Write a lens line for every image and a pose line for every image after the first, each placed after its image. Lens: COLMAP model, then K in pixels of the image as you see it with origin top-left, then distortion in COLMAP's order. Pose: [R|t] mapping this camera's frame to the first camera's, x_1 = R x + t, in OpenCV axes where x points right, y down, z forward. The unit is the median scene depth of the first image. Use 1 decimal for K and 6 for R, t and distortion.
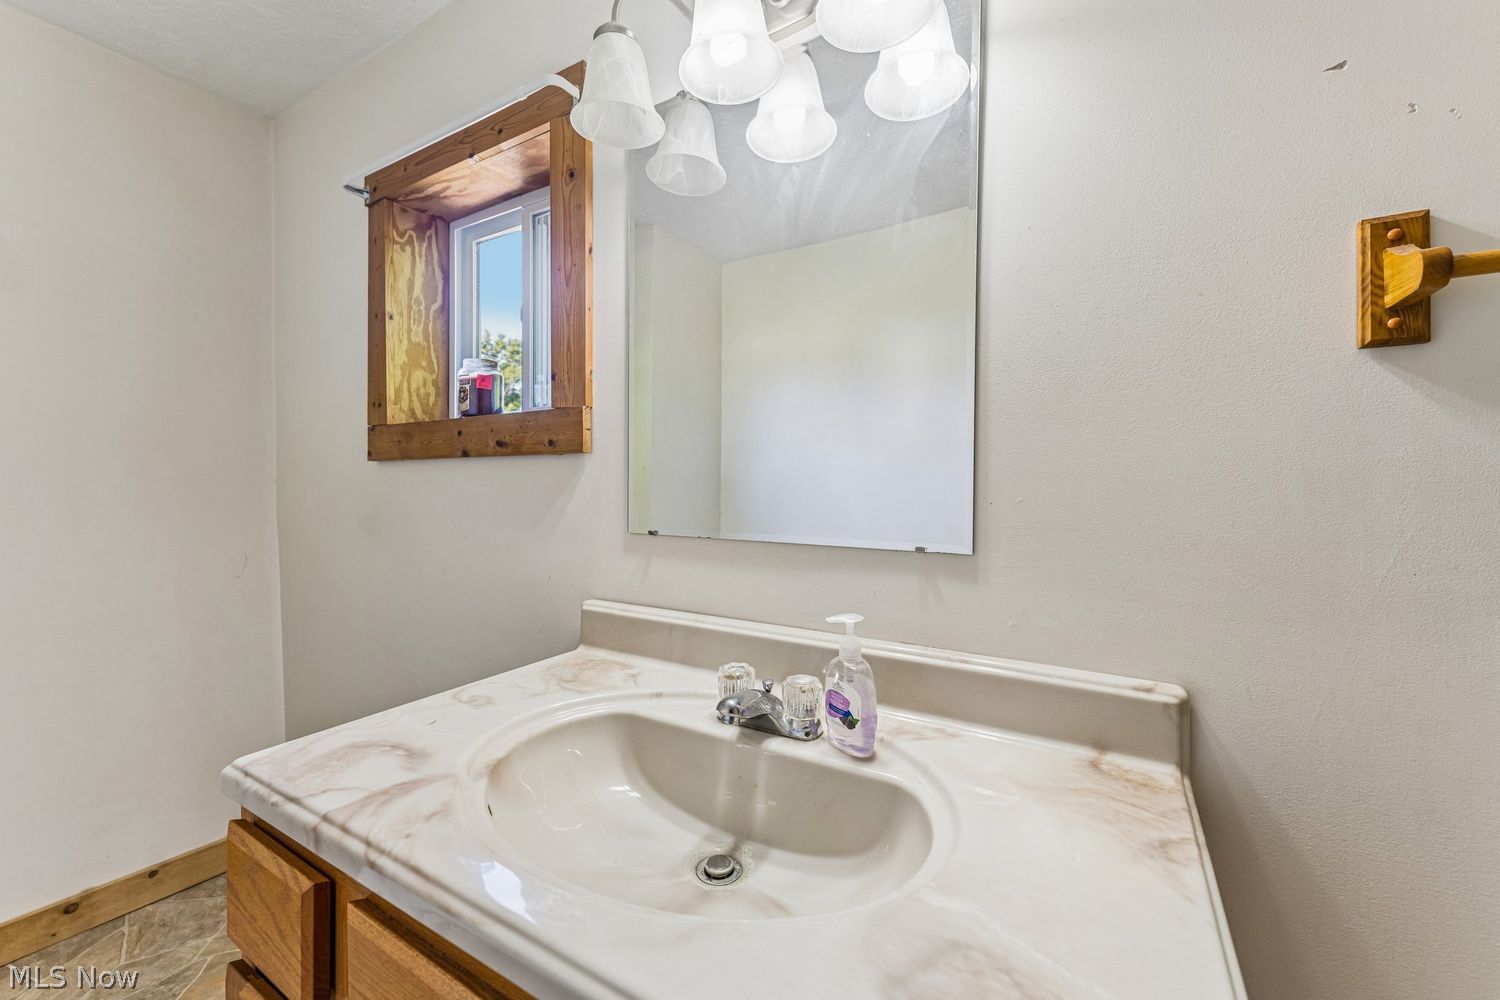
lens RADIAL K [[602.1, 0, 745.1], [0, 602.1, 509.1], [0, 0, 1]] dist [0.007293, 0.000045]
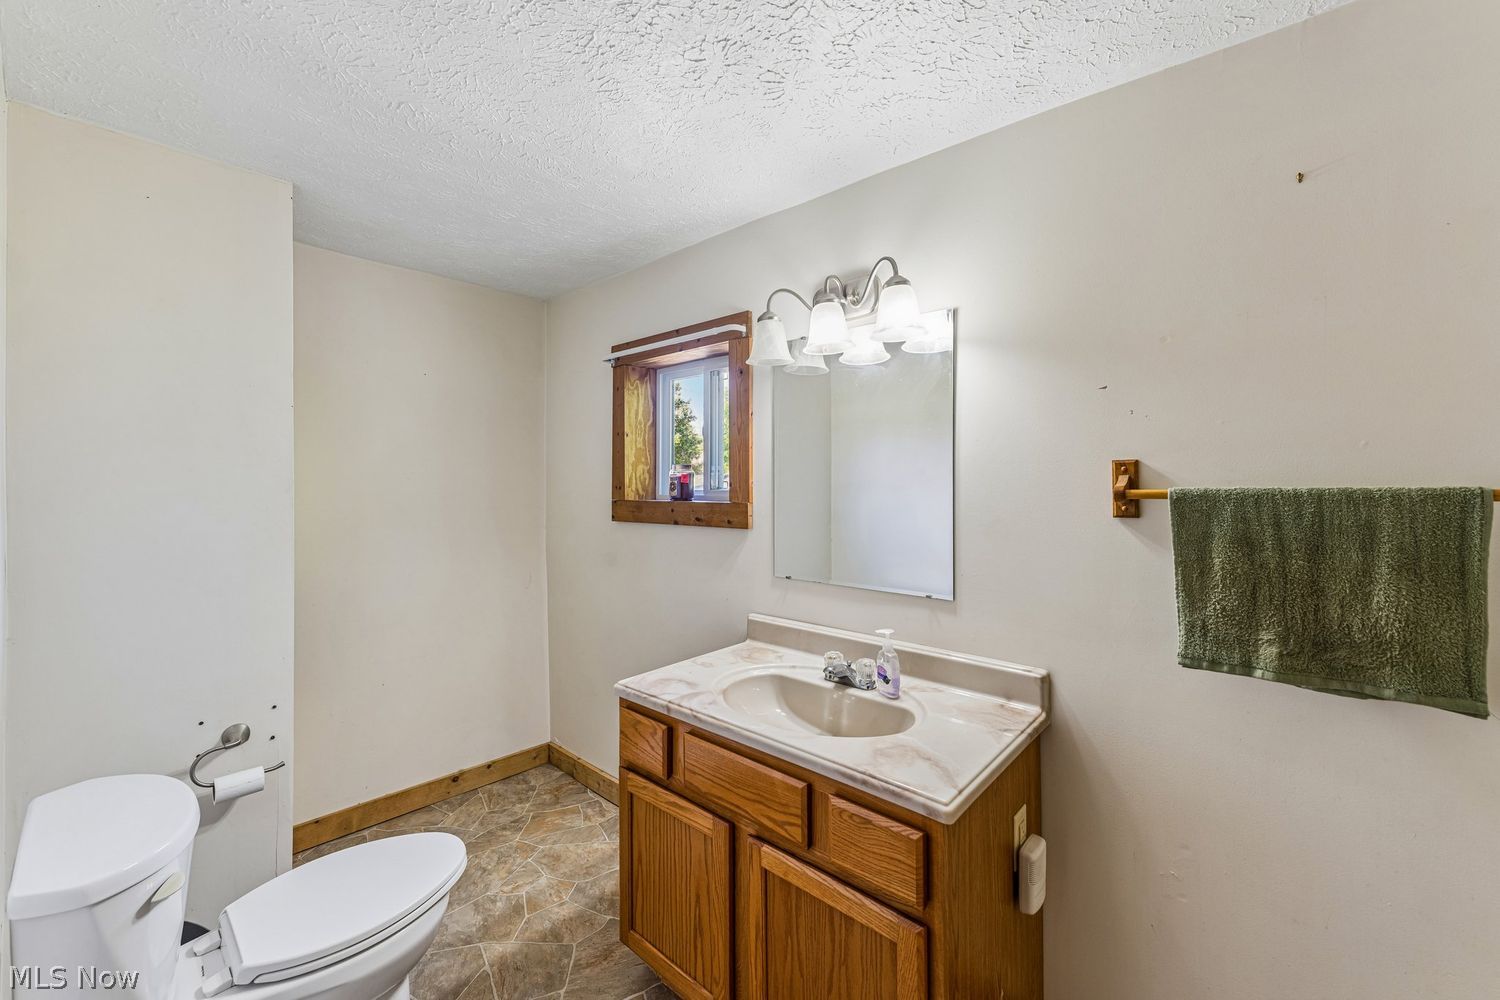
lens RADIAL K [[597.4, 0, 744.3], [0, 597.4, 490.7], [0, 0, 1]] dist [0.006144, -0.000161]
pose [[0.981194, -0.008595, -0.192833, 0.076374], [0.002810, 0.999538, -0.030255, -0.202142], [0.193004, 0.029145, 0.980765, -0.946967]]
